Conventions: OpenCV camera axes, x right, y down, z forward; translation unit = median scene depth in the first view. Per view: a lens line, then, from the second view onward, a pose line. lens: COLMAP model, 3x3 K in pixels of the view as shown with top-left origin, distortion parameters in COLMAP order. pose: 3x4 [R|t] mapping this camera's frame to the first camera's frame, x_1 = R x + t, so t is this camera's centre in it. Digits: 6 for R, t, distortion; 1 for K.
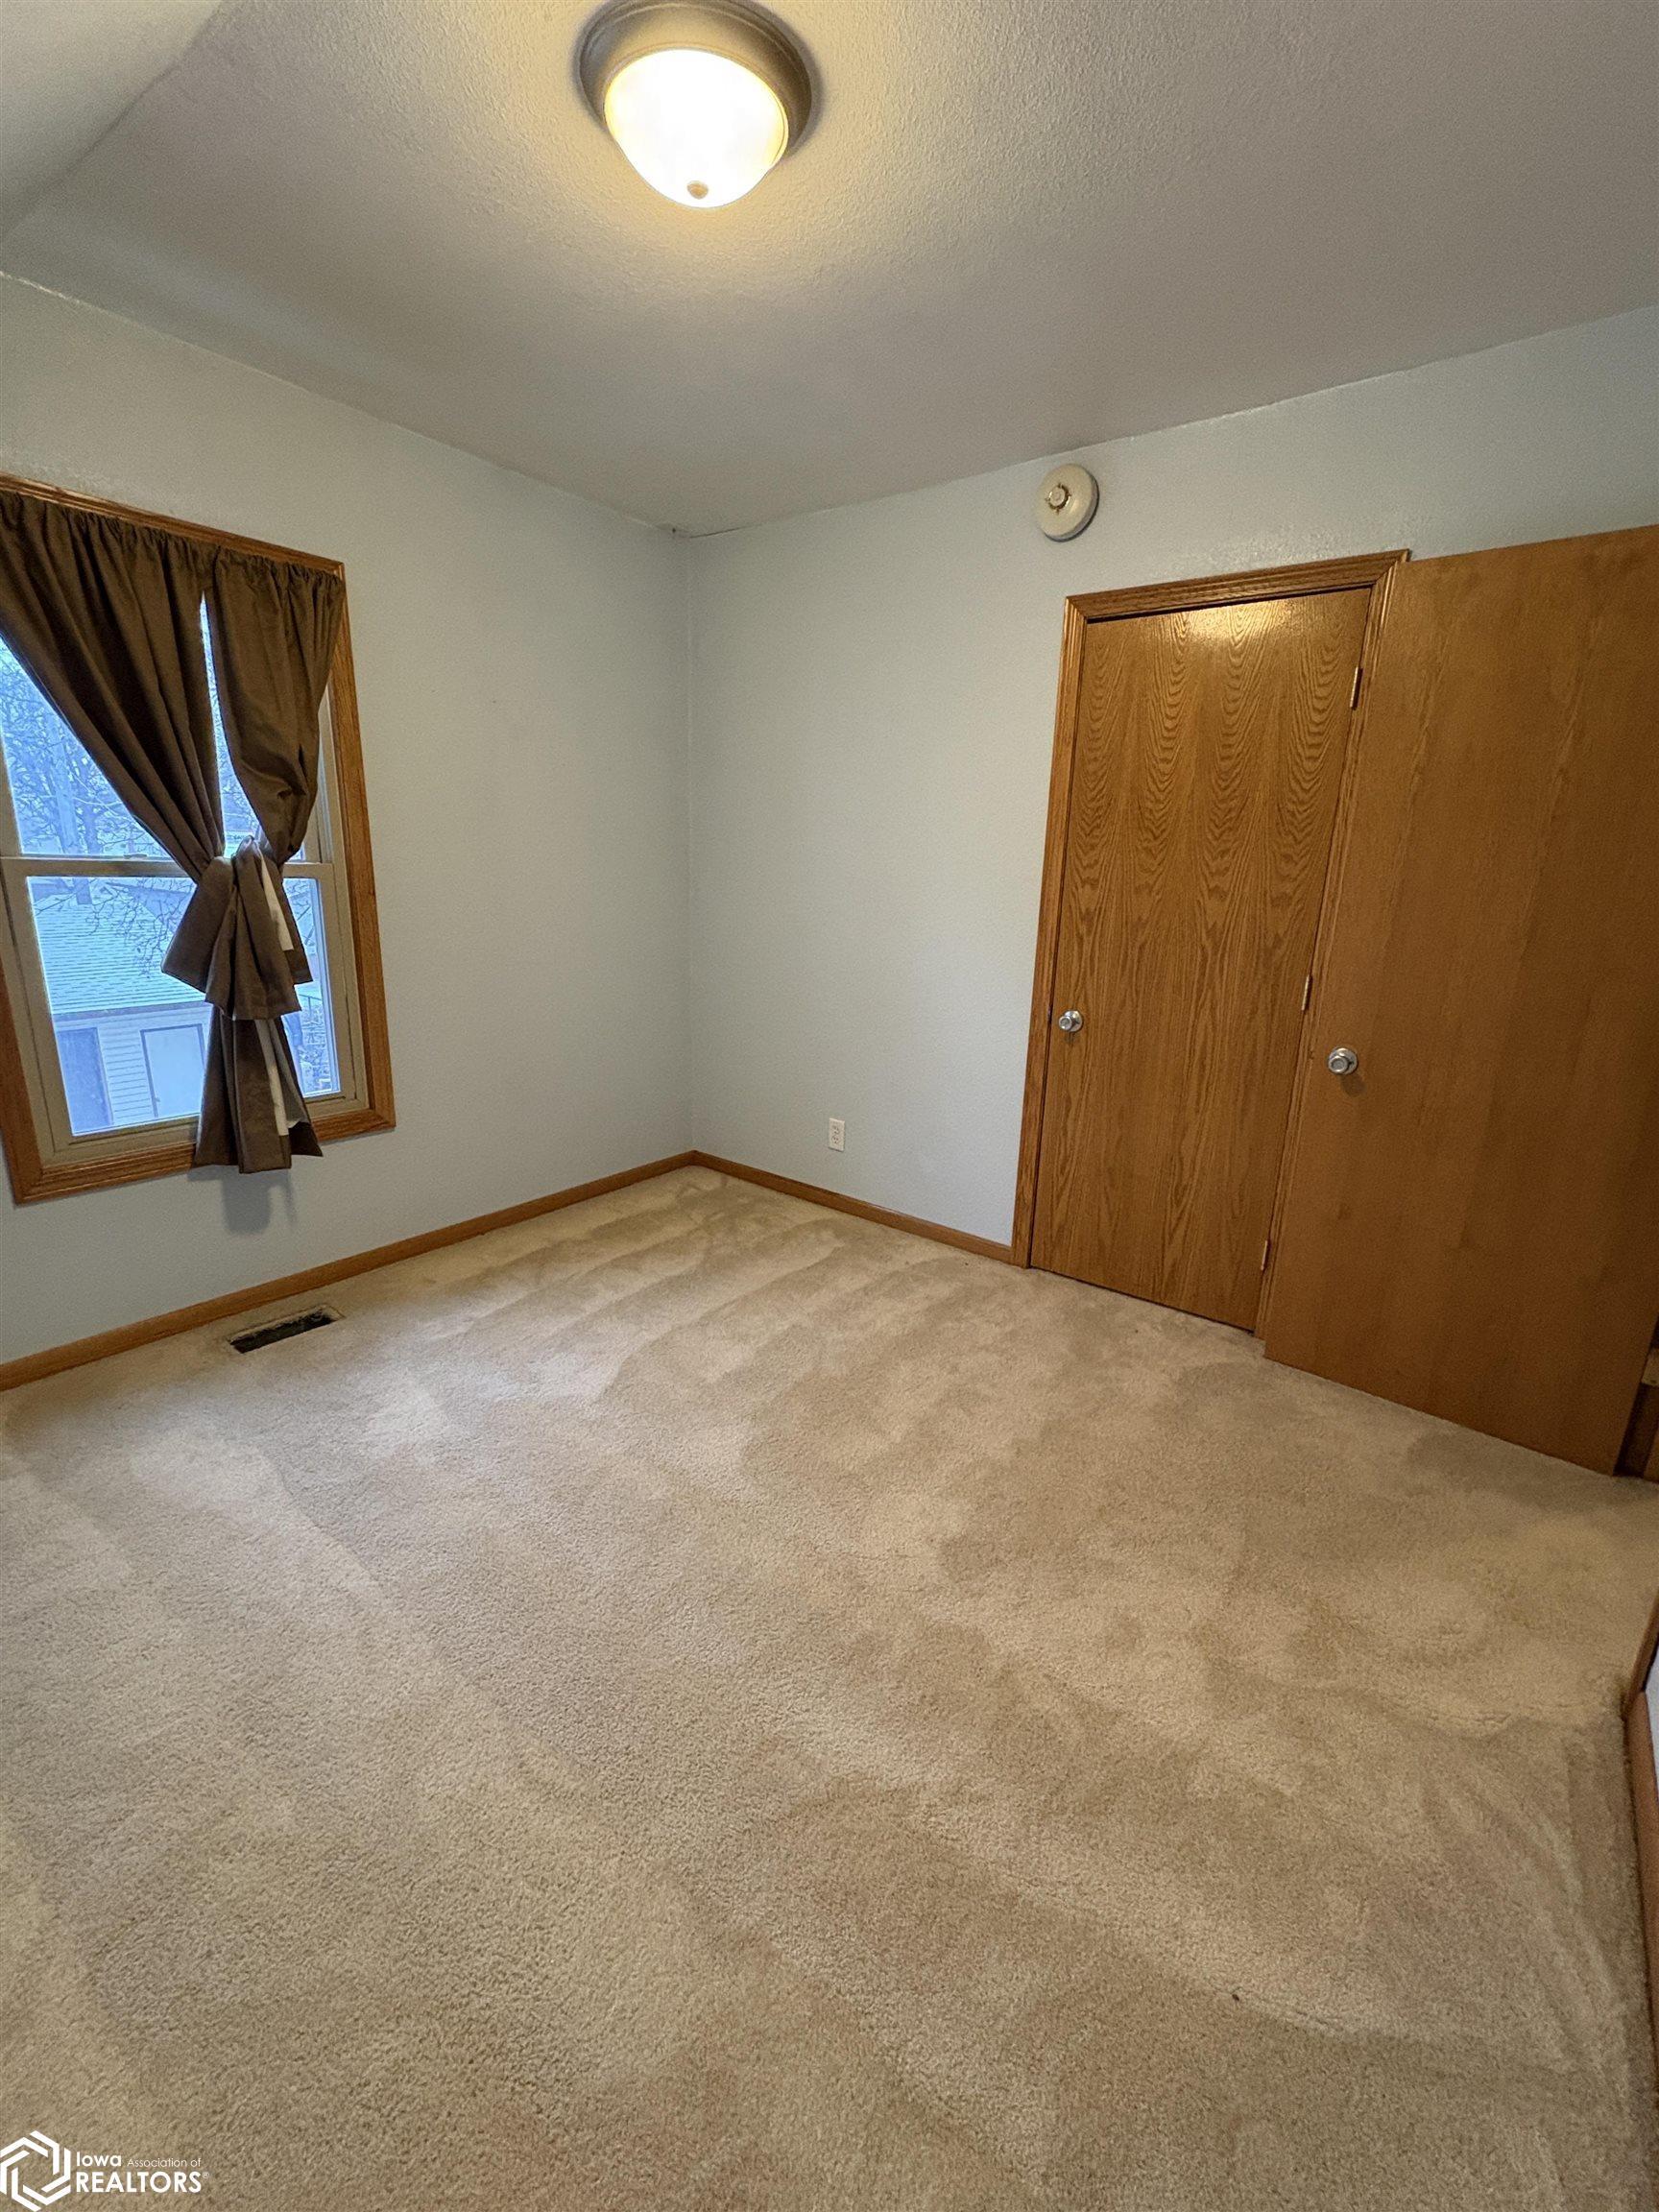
lens RADIAL K [[882.0, 0, 835.3], [0, 882.0, 1107.3], [0, 0, 1]] dist [-0.000677, 0.000219]
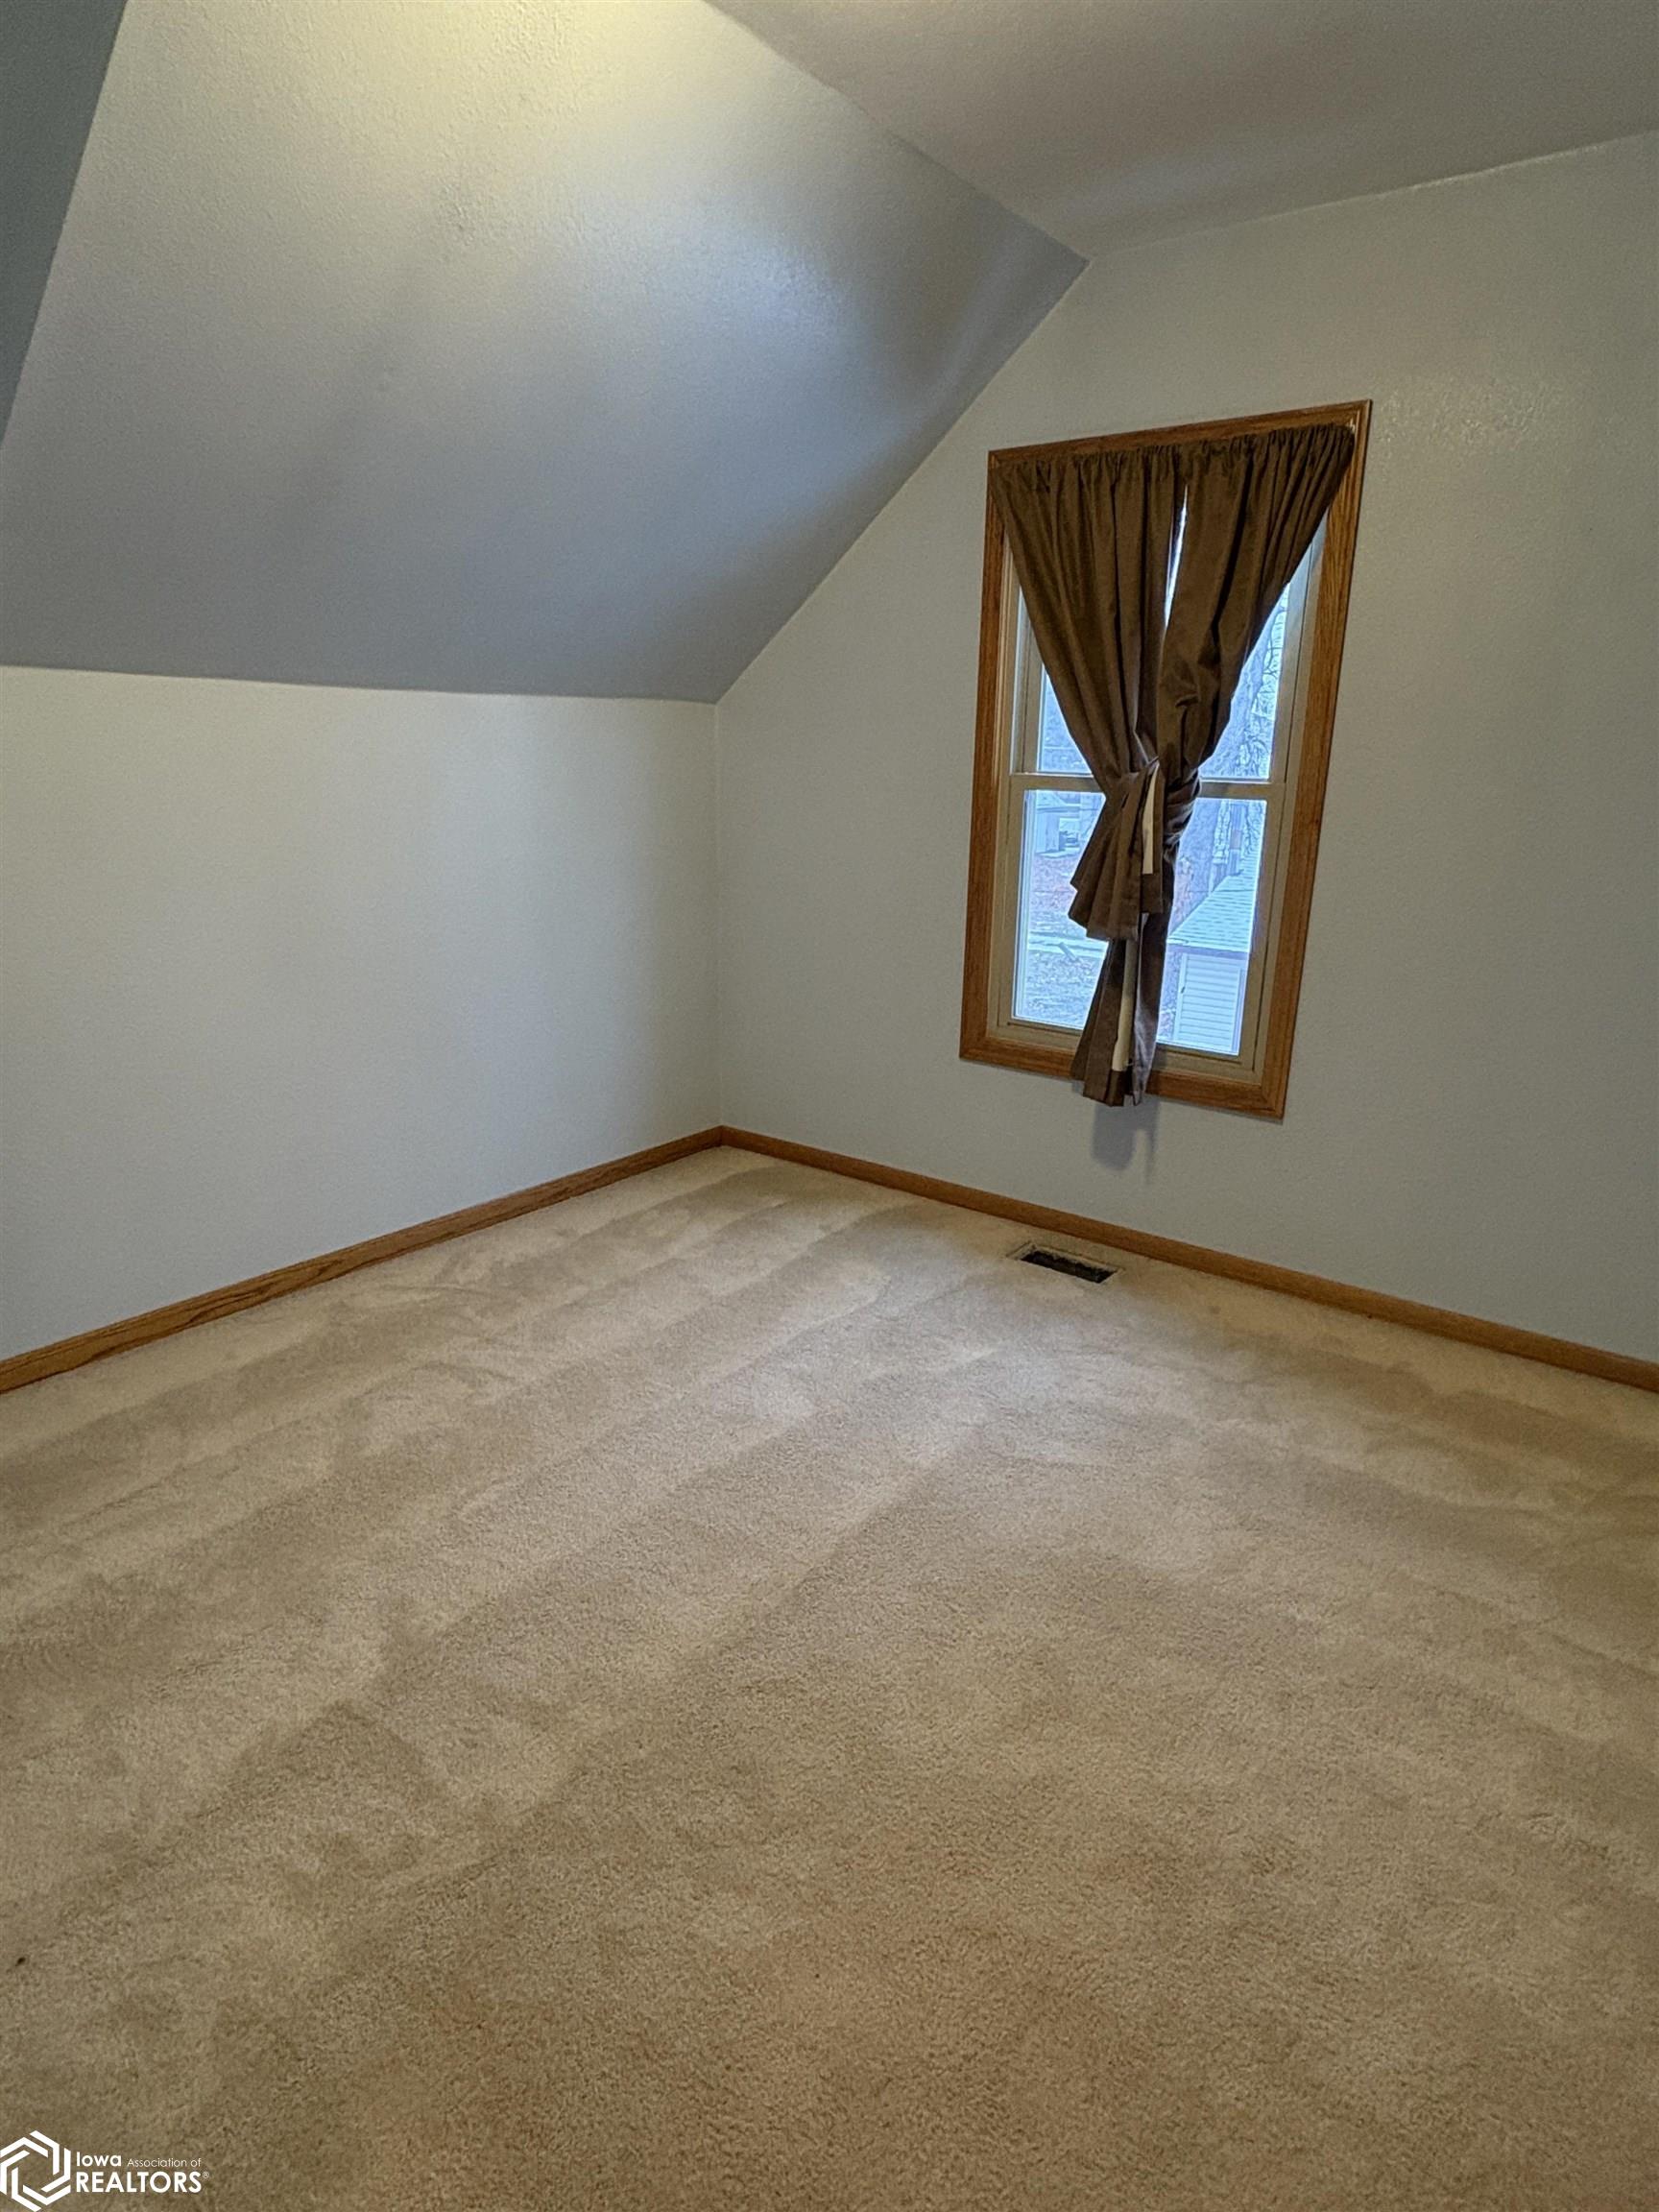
lens RADIAL K [[1200.6, 0, 829.5], [0, 1200.6, 1106.0], [0, 0, 1]] dist [0.002714, 0.001489]
pose [[0.047666, 0.259877, -0.964465, 0.586002], [-0.291459, 0.927162, 0.235421, -0.142343], [0.955395, 0.269880, 0.119937, 0.554699]]
